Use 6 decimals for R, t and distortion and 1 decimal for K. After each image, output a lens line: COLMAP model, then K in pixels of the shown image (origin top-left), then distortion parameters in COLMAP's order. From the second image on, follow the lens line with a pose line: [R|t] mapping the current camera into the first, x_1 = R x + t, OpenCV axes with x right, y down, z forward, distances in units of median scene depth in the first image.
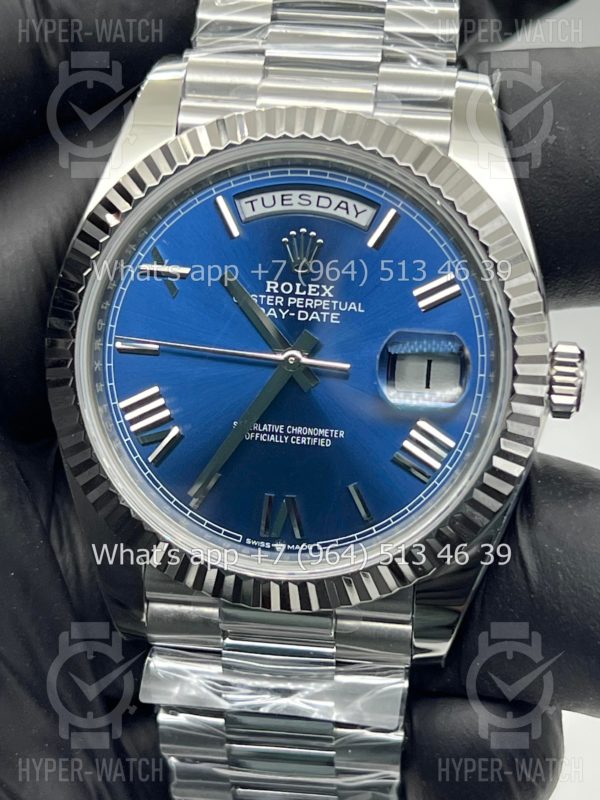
lens RADIAL K [[1840.2, 0, 306.4], [0, 1840.2, 396.8], [0, 0, 1]] dist [0.317877, 0.000000]
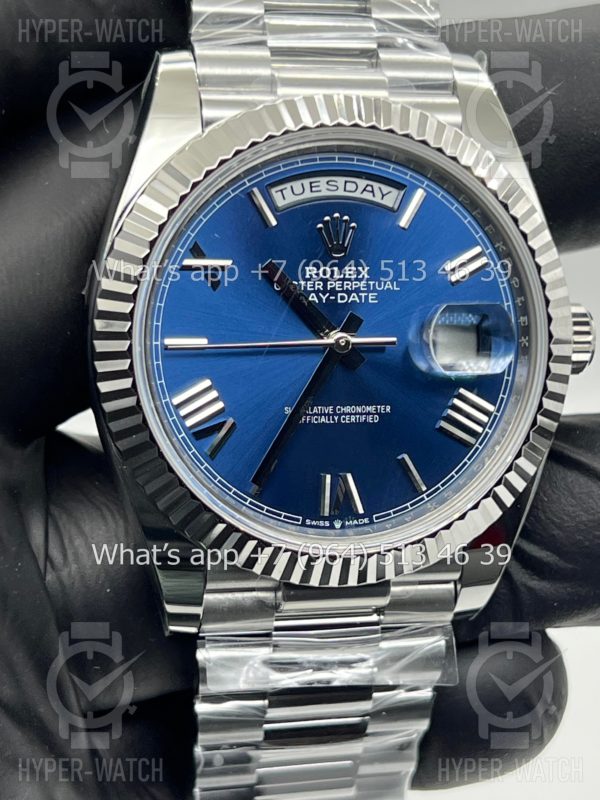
lens RADIAL K [[1840.2, 0, 302.0], [0, 1840.2, 394.2], [0, 0, 1]] dist [0.317877, 0.000000]
pose [[0.946597, -0.094726, 0.308190, -0.345194], [0.090164, 0.995503, 0.029042, -0.022446], [-0.309556, 0.000296, 0.950881, 0.027639]]
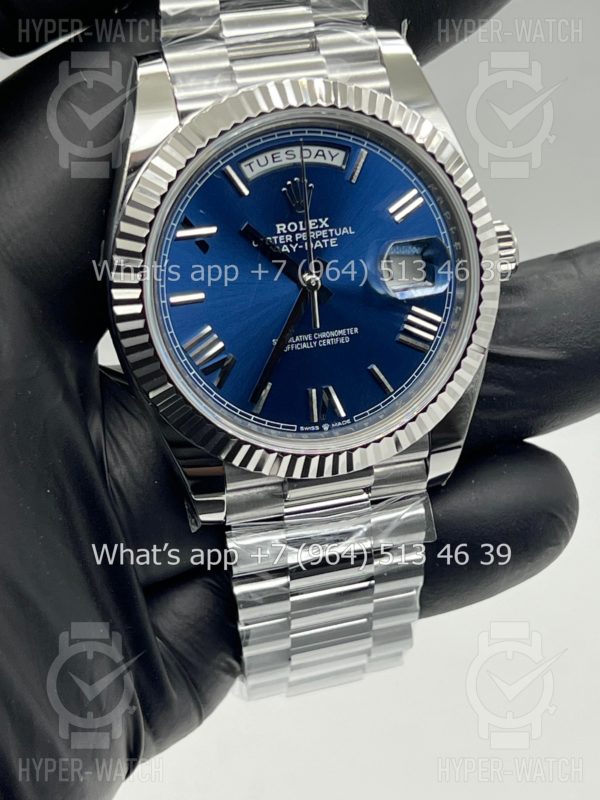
lens RADIAL K [[1840.2, 0, 298.3], [0, 1840.2, 397.6], [0, 0, 1]] dist [0.317877, 0.000000]
pose [[0.925102, -0.234800, 0.298421, -0.410527], [0.202428, 0.969867, 0.135573, -0.116035], [-0.321262, -0.065010, 0.944756, -0.201037]]
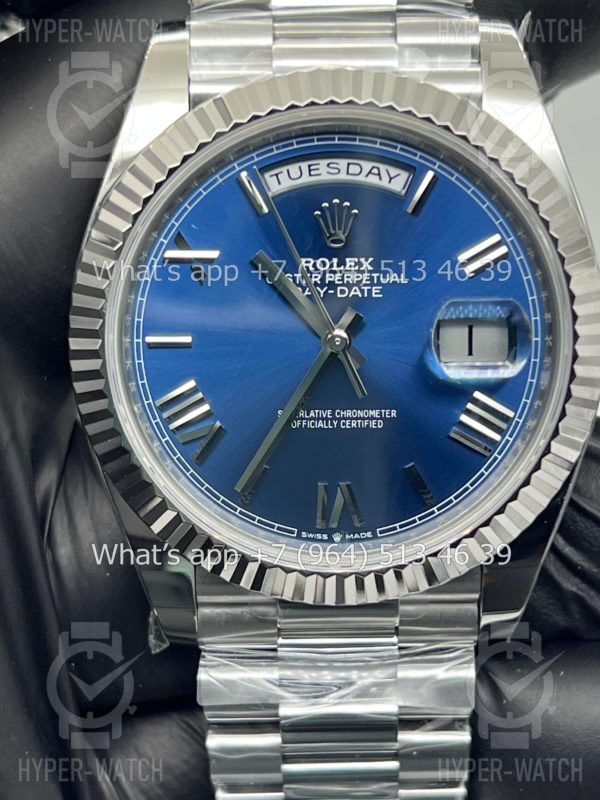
lens RADIAL K [[1840.2, 0, 304.3], [0, 1840.2, 398.2], [0, 0, 1]] dist [0.317877, 0.000000]
pose [[0.990905, -0.090076, 0.099967, -0.120164], [0.085201, 0.995005, 0.052012, -0.040642], [-0.104152, -0.043022, 0.993630, 0.063057]]
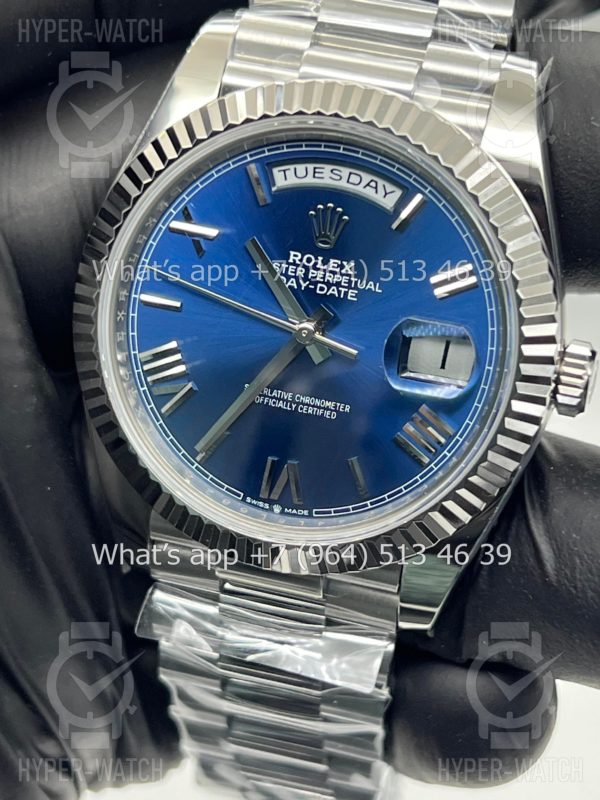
lens RADIAL K [[1840.2, 0, 301.6], [0, 1840.2, 401.0], [0, 0, 1]] dist [0.317877, 0.000000]
pose [[0.988976, 0.111784, -0.097108, 0.092667], [-0.101300, 0.989095, 0.106904, -0.090470], [0.107999, -0.095888, 0.989516, -0.014565]]
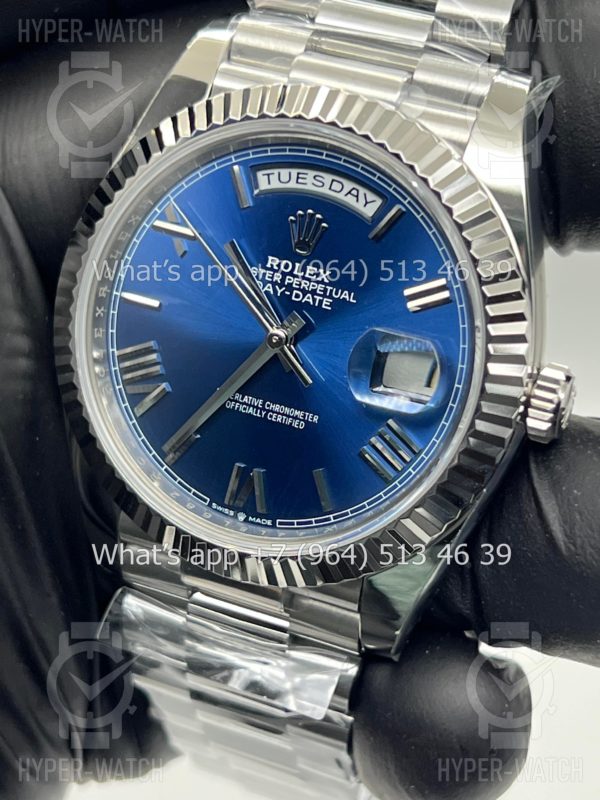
lens RADIAL K [[1840.2, 0, 297.8], [0, 1840.2, 401.0], [0, 0, 1]] dist [0.317877, 0.000000]
pose [[0.961770, 0.172381, -0.212800, 0.221230], [-0.155986, 0.983494, 0.091697, -0.079728], [0.225094, -0.054998, 0.972784, 0.021319]]
